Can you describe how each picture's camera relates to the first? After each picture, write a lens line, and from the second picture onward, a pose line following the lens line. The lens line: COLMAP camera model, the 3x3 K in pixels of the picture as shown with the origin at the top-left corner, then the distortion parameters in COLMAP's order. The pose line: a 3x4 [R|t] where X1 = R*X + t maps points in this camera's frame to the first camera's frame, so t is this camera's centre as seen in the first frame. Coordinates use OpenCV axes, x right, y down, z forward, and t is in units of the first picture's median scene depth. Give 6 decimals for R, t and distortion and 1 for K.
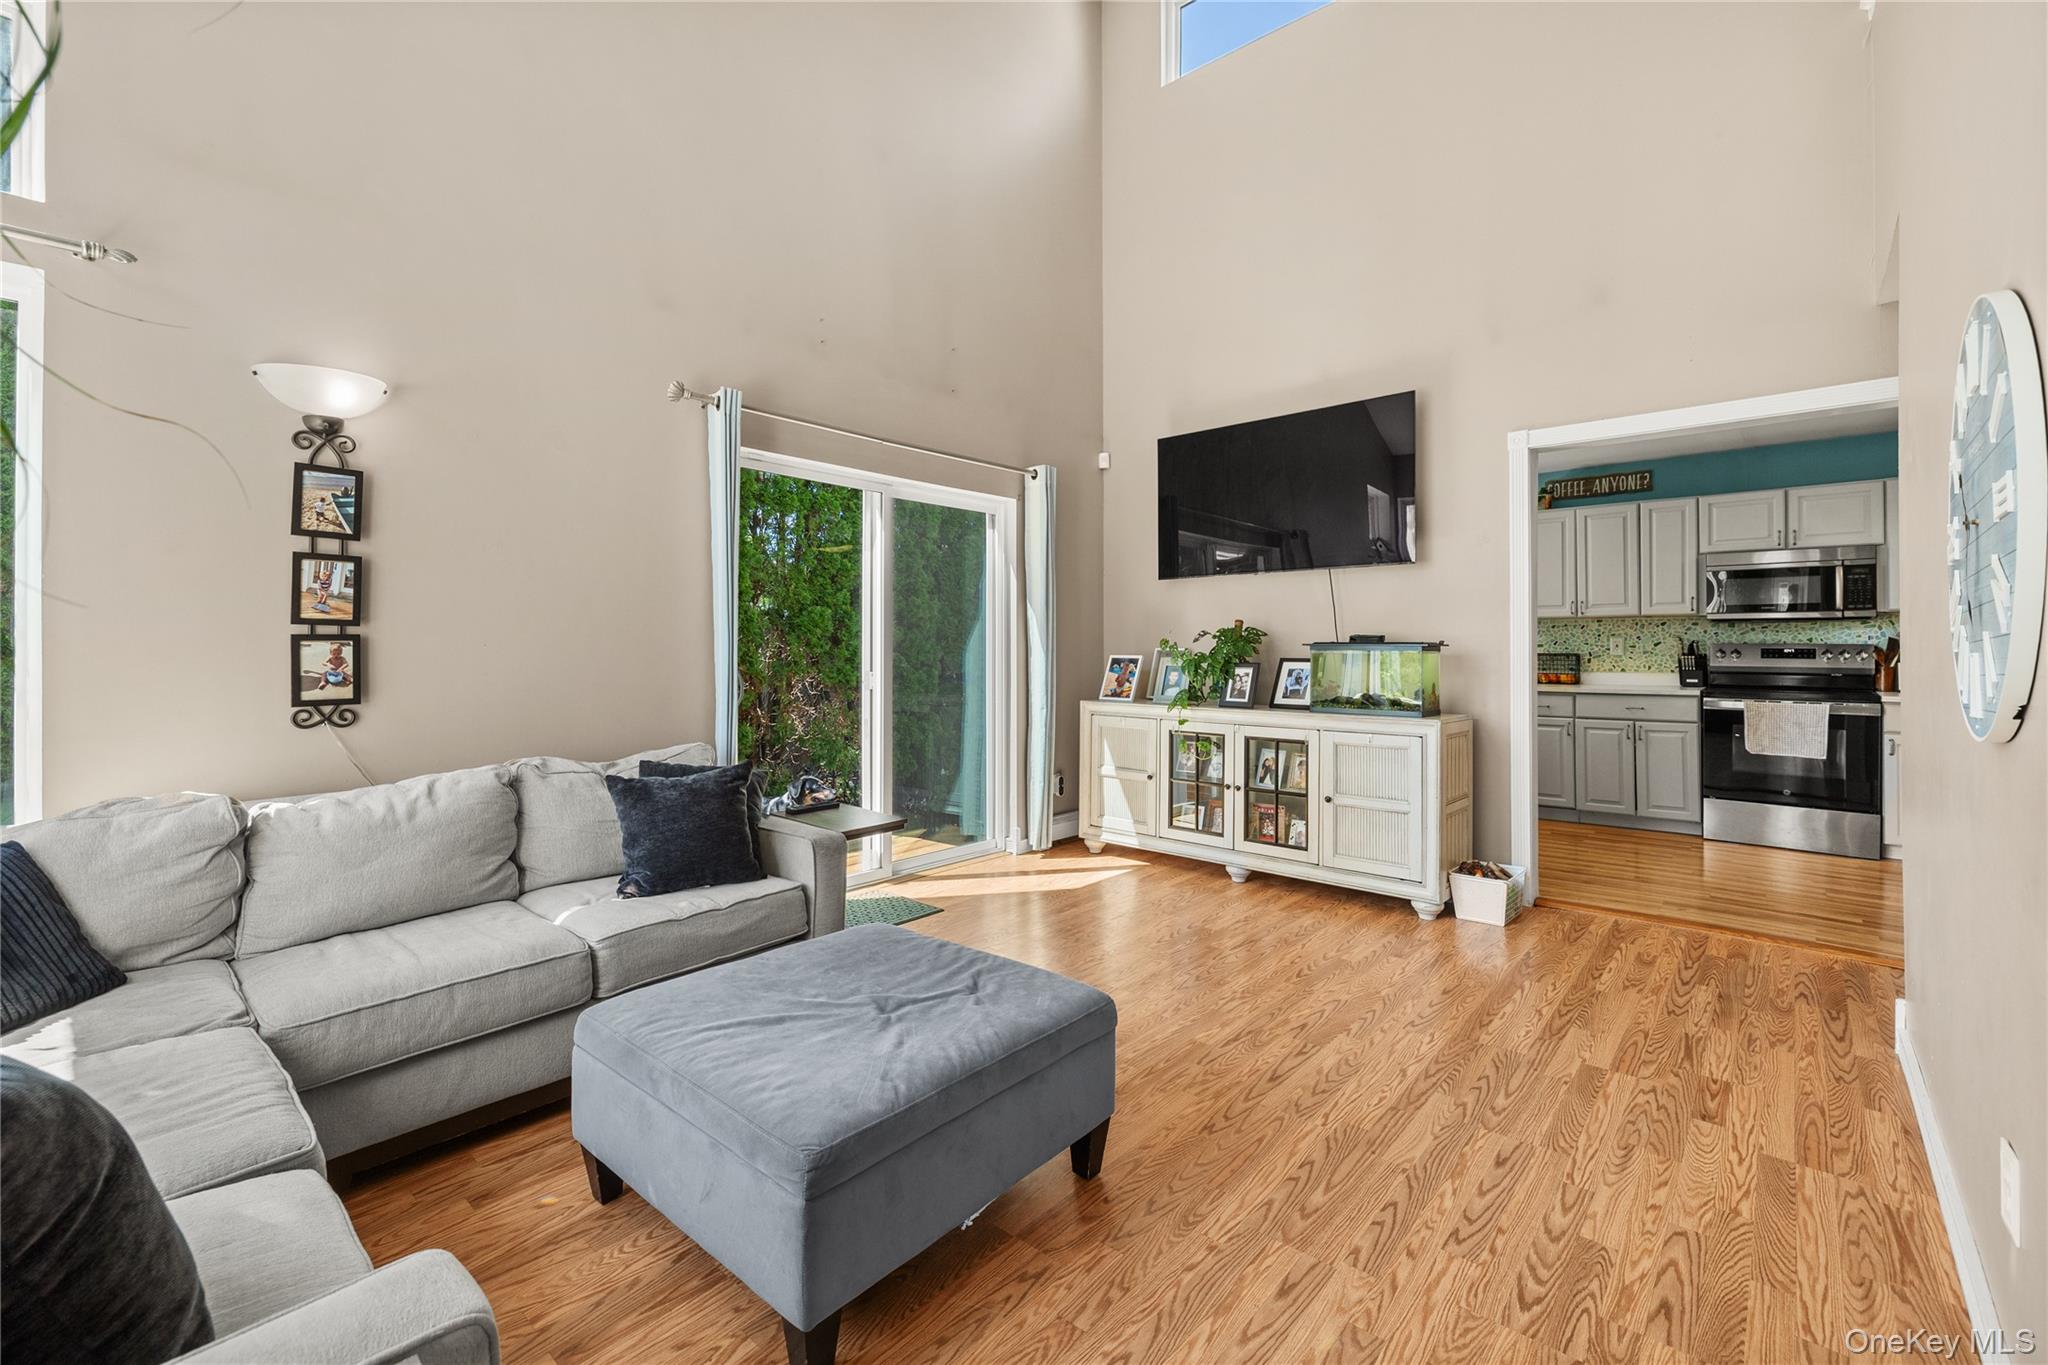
lens RADIAL K [[868.2, 0, 1017.5], [0, 868.2, 669.9], [0, 0, 1]] dist [0.000382, -0.000052]
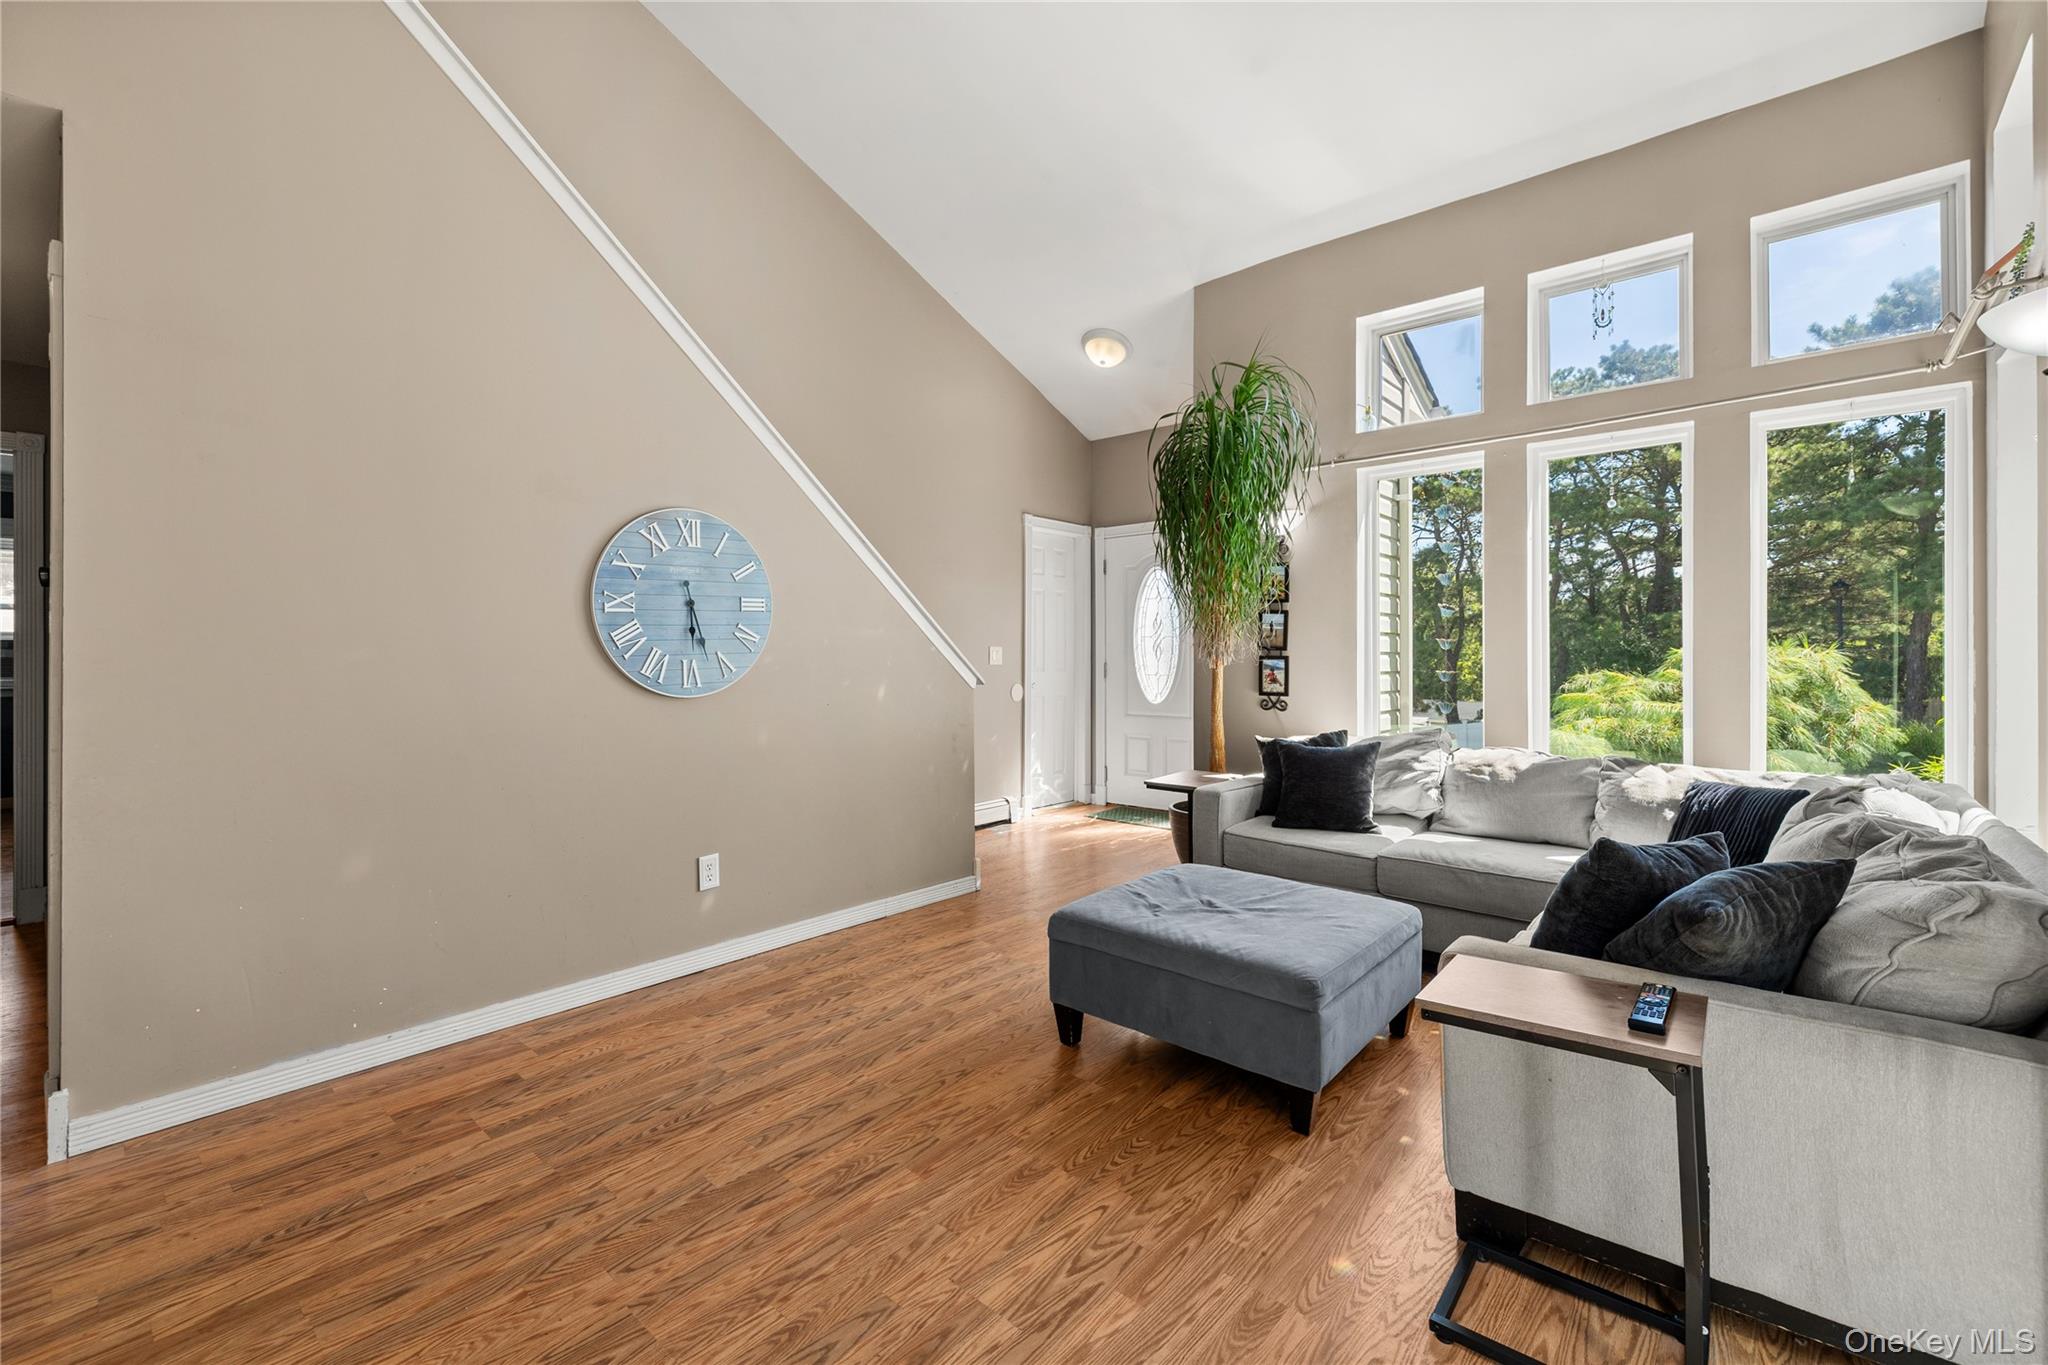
lens RADIAL K [[871.5, 0, 1015.8], [0, 871.5, 654.3], [0, 0, 1]] dist [0.001522, 0.000150]
pose [[-1.000000, 0.000135, 0.000420, 0.124896], [0.000144, 0.999803, 0.019840, -0.043894], [-0.000418, 0.019840, -0.999803, 1.783056]]
